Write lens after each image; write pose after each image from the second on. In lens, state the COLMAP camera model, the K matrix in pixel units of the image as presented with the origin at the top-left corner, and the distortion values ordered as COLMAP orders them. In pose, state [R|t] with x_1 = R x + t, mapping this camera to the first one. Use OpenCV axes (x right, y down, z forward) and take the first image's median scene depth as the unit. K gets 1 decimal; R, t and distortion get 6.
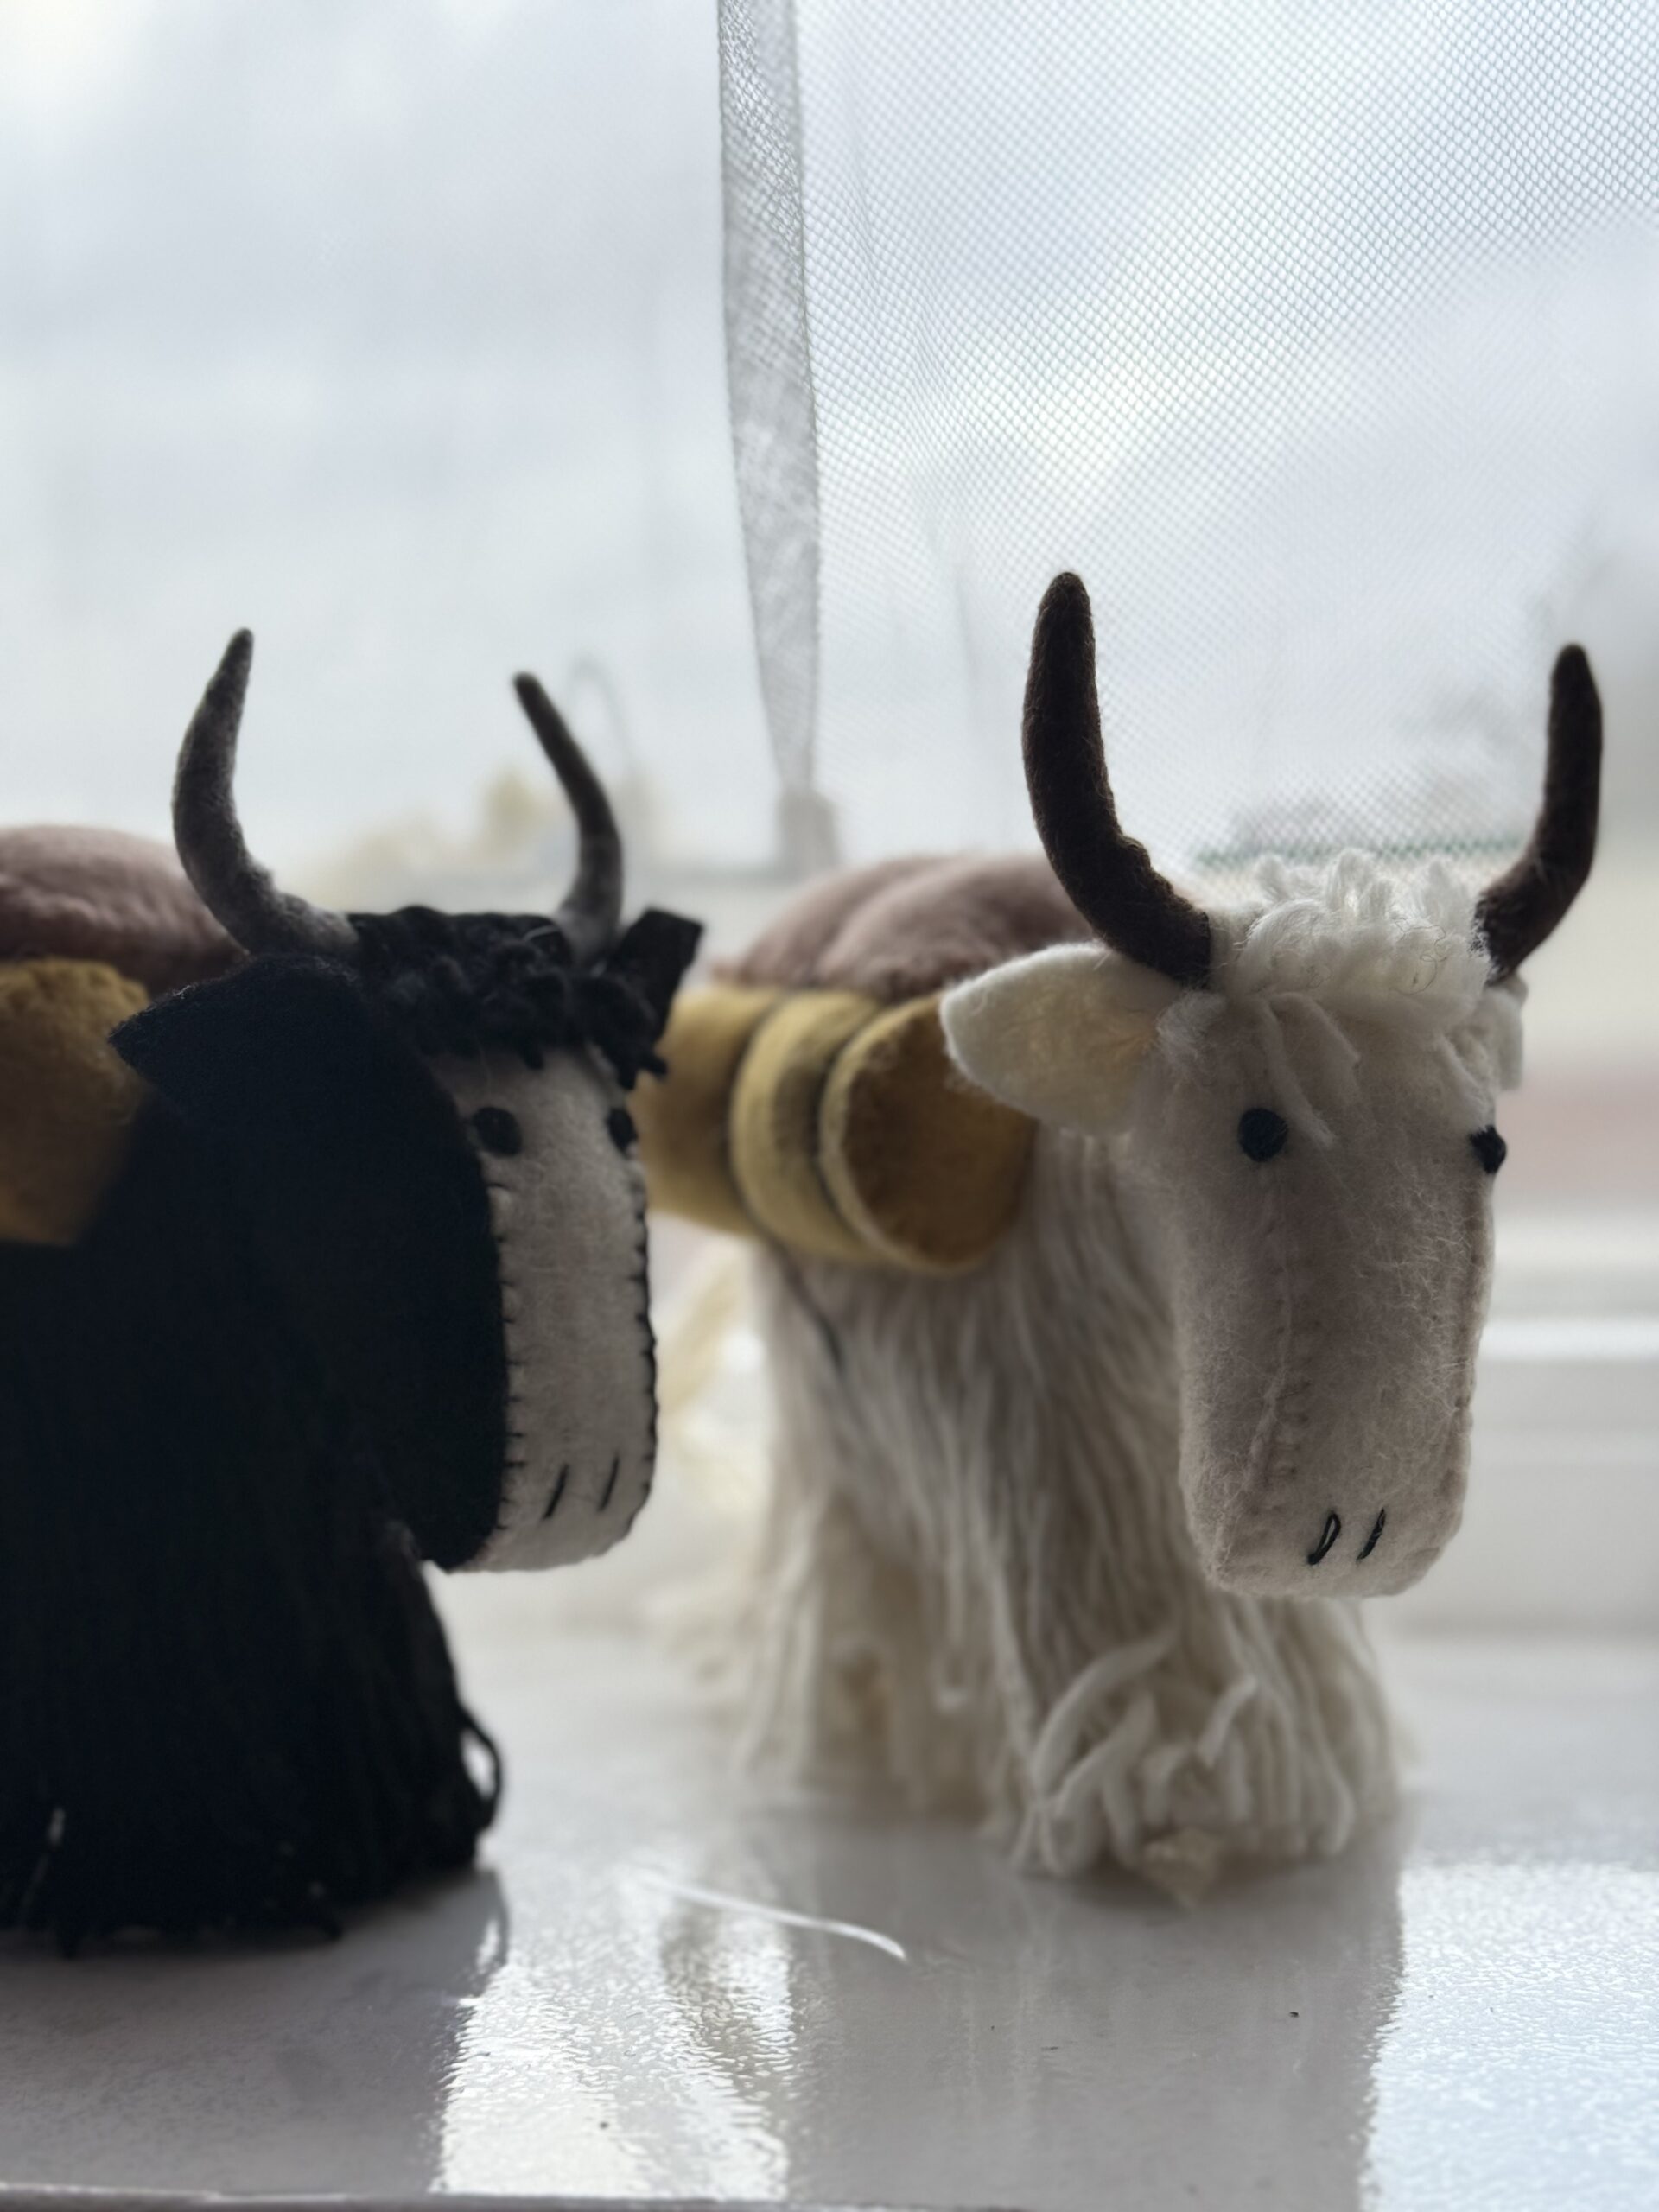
lens RADIAL K [[3387.5, 0, 829.5], [0, 3387.5, 1106.0], [0, 0, 1]] dist [0.175778, -0.049898]
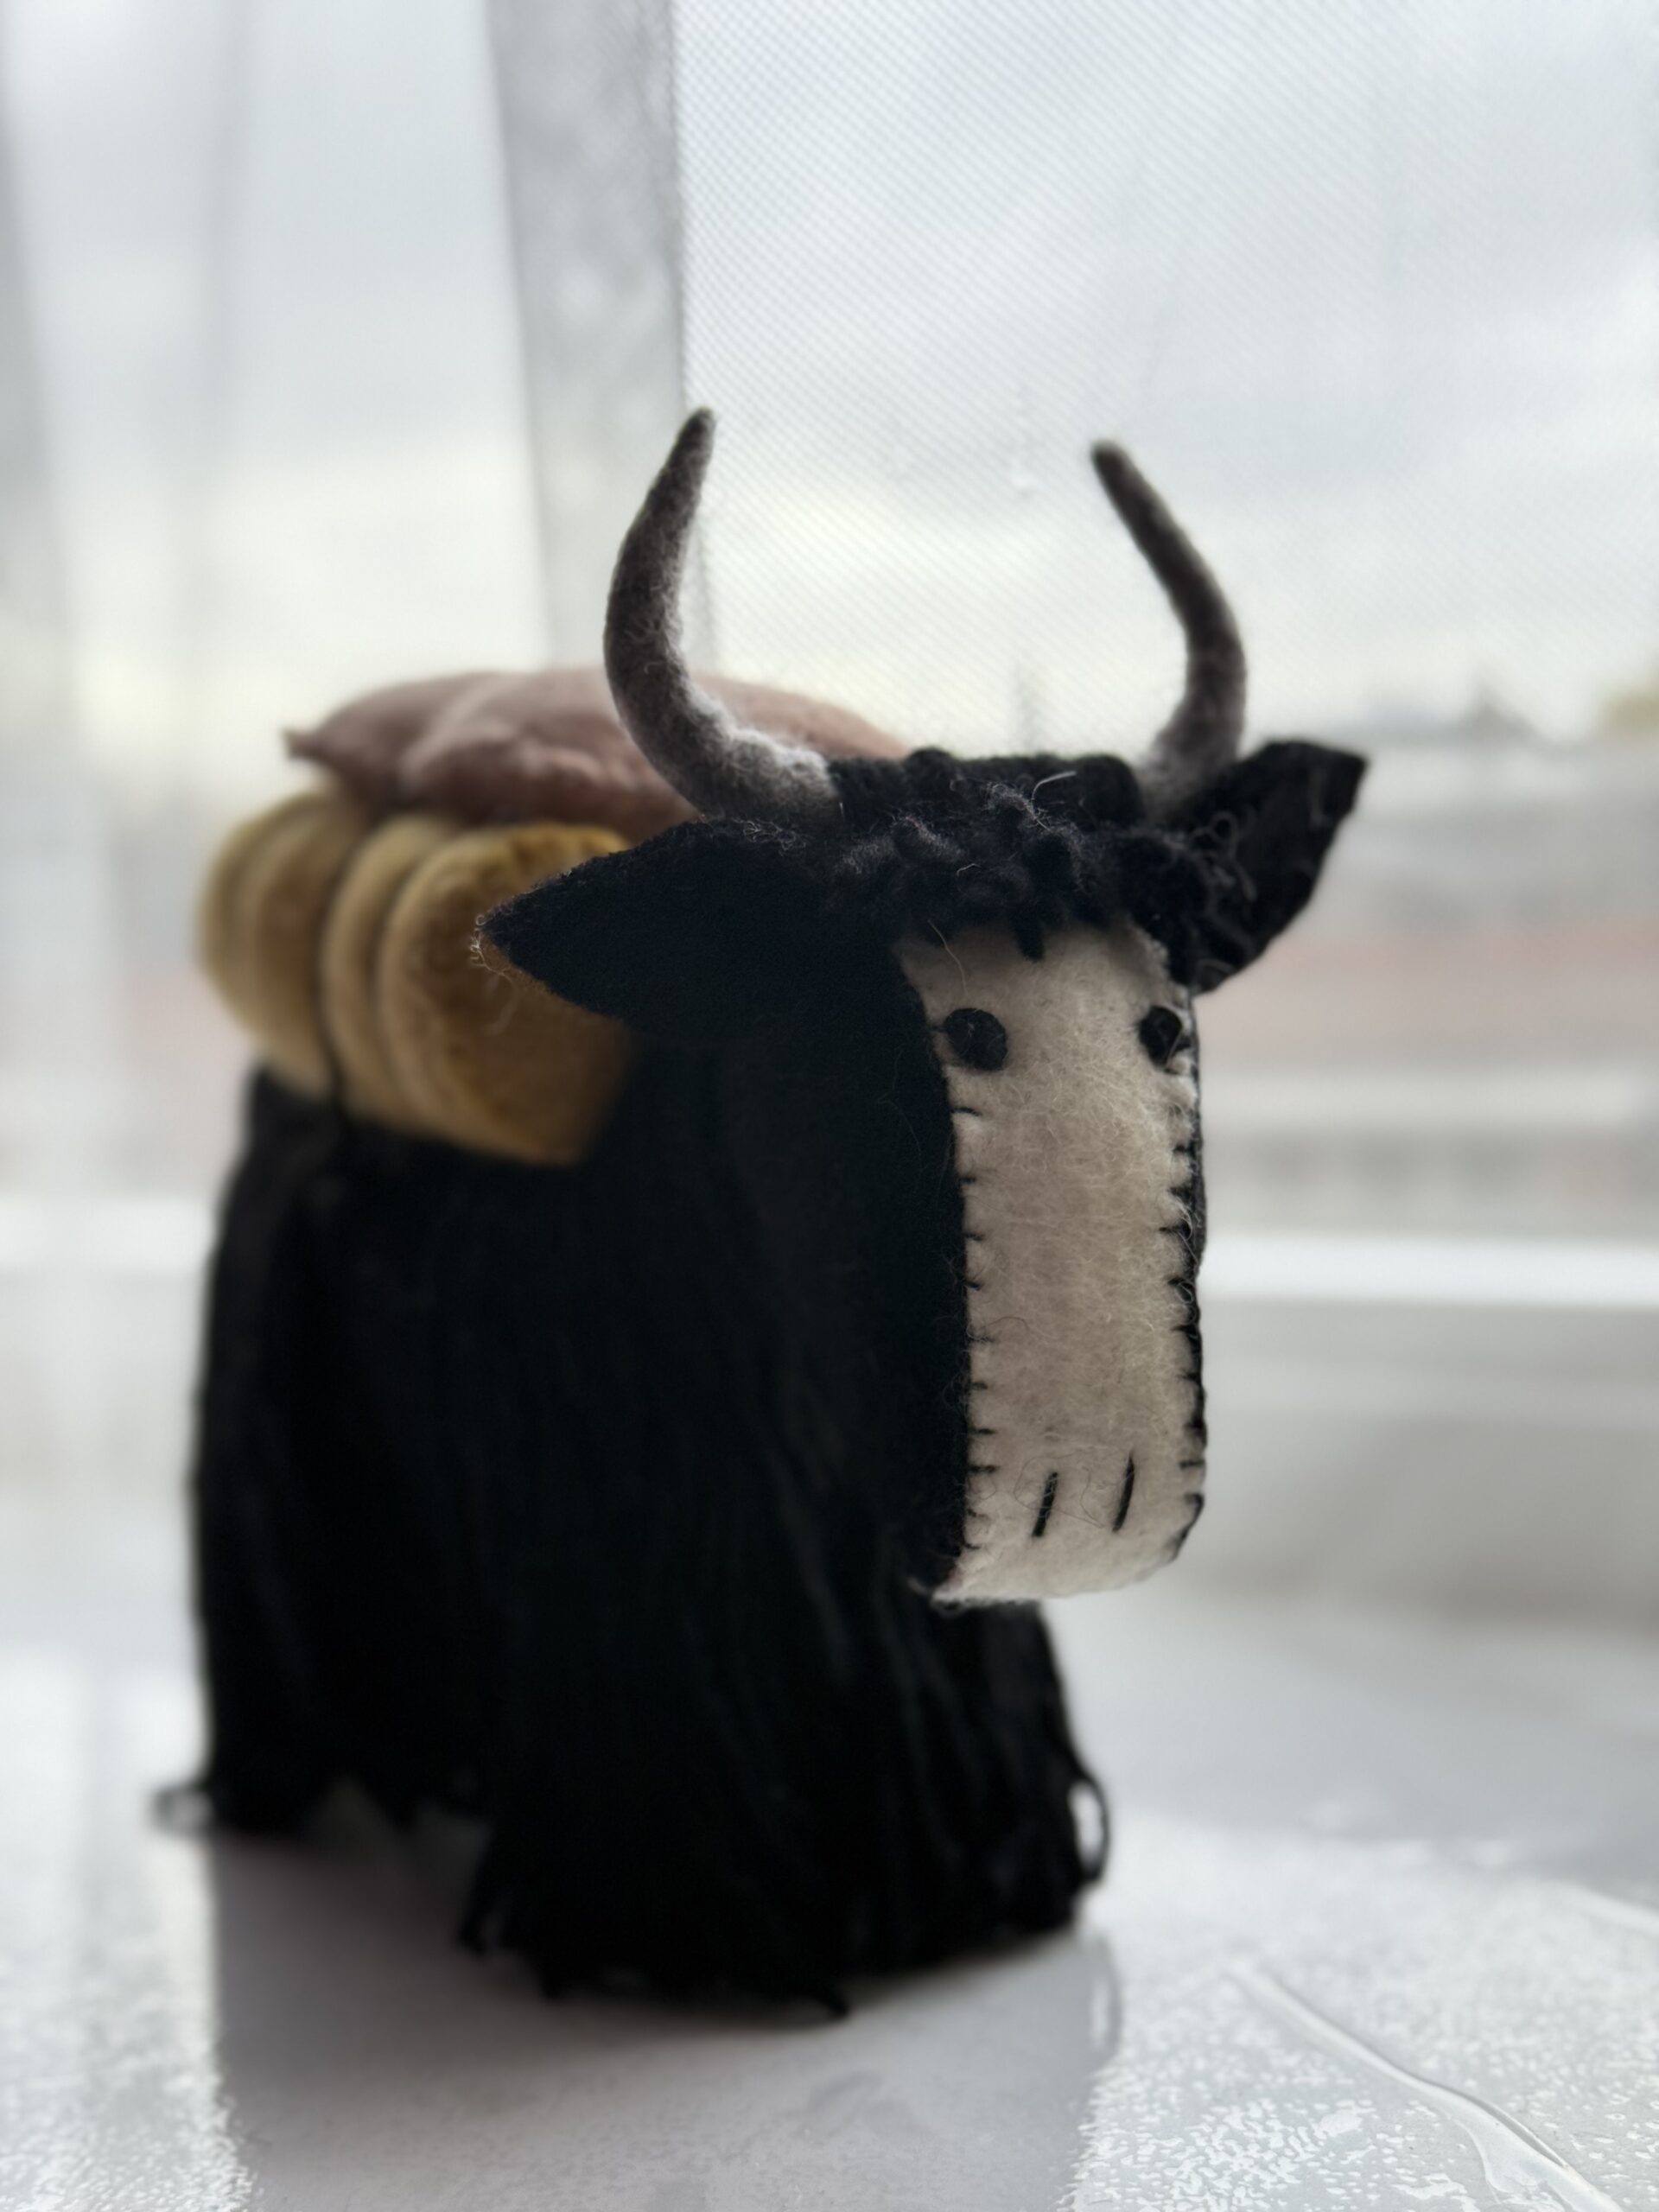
lens RADIAL K [[3387.5, 0, 829.5], [0, 3387.5, 1106.0], [0, 0, 1]] dist [0.175778, -0.049898]
pose [[0.916775, 0.015350, -0.399110, 0.181905], [0.005224, 0.998715, 0.050412, -0.016799], [0.399371, -0.048301, 0.915516, 0.272994]]
